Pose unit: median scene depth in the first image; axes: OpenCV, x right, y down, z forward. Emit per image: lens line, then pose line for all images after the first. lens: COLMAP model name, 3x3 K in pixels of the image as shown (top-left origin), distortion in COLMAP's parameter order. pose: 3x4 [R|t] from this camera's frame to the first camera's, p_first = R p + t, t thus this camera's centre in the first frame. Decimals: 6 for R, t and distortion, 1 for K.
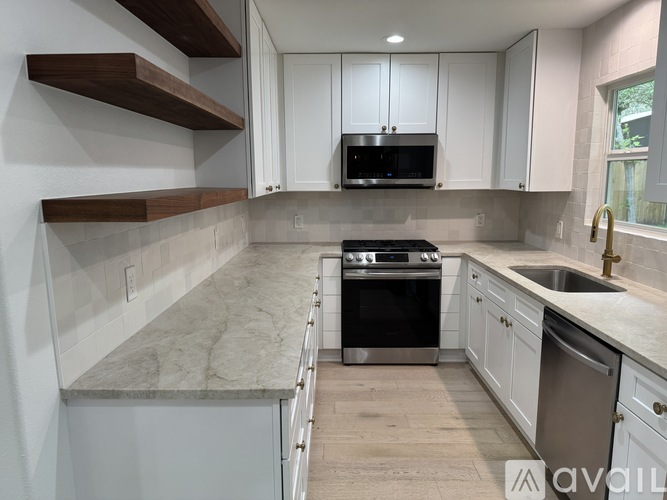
lens RADIAL K [[466.4, 0, 333.5], [0, 466.4, 250.0], [0, 0, 1]] dist [0.102439, -0.156884]
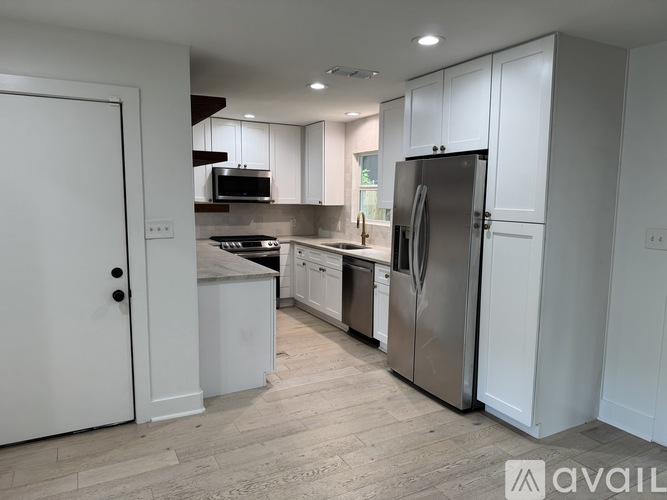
lens RADIAL K [[466.4, 0, 333.5], [0, 466.4, 250.0], [0, 0, 1]] dist [0.102439, -0.156884]
pose [[0.878209, -0.040221, 0.476582, -0.404875], [0.056727, 0.998183, -0.020291, 0.085031], [-0.474900, 0.044855, 0.878896, -0.580127]]
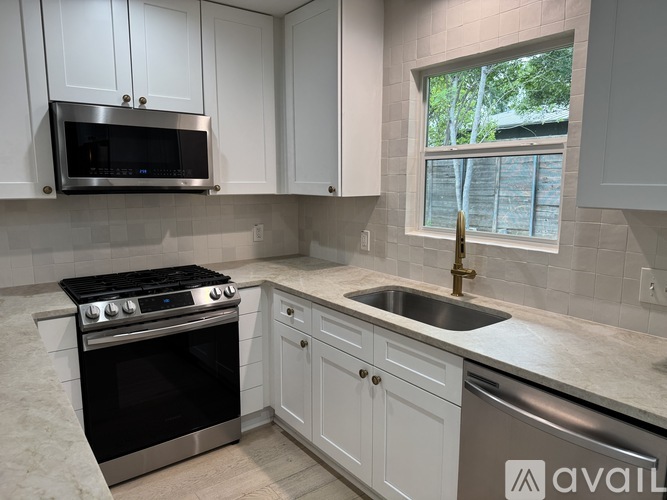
lens RADIAL K [[466.4, 0, 333.5], [0, 466.4, 250.0], [0, 0, 1]] dist [0.102439, -0.156884]
pose [[0.797483, -0.083944, 0.597473, -0.071115], [0.088590, 0.995832, 0.021667, -0.046836], [-0.596802, 0.035652, 0.801596, 0.342869]]
